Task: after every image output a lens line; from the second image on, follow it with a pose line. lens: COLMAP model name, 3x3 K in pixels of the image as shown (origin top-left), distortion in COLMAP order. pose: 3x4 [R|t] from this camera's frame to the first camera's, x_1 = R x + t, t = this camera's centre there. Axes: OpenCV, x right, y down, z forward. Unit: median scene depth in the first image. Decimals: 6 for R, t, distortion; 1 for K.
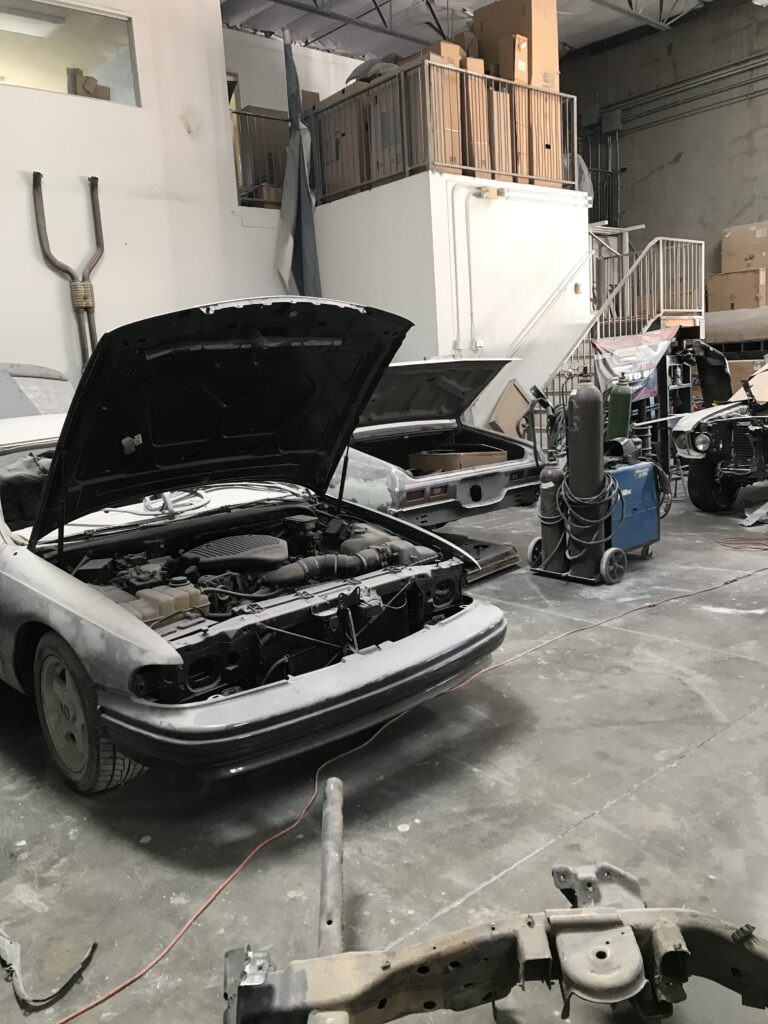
lens RADIAL K [[838.0, 0, 387.5], [0, 838.0, 495.4], [0, 0, 1]] dist [0.005743, 0.182132]
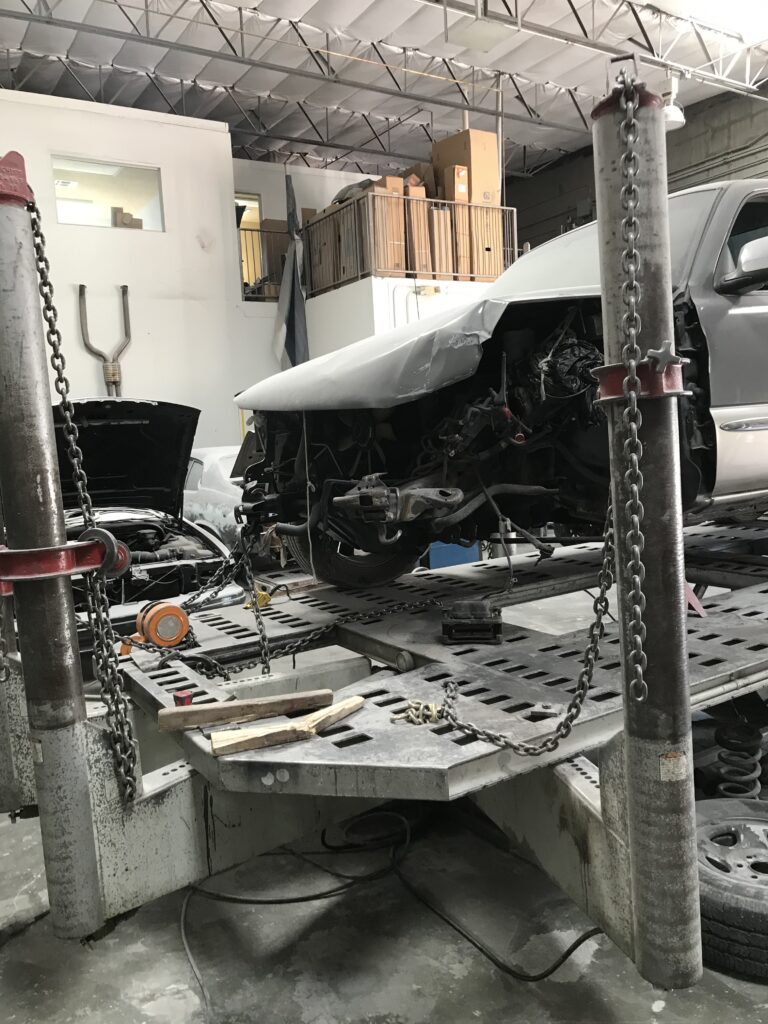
lens RADIAL K [[837.5, 0, 384.0], [0, 837.5, 512.0], [0, 0, 1]] dist [0.041973, 0.262275]
pose [[0.984615, 0.029807, -0.172176, 0.279570], [-0.036621, 0.998661, -0.036533, 0.015143], [0.170856, 0.042277, 0.984389, -0.219880]]
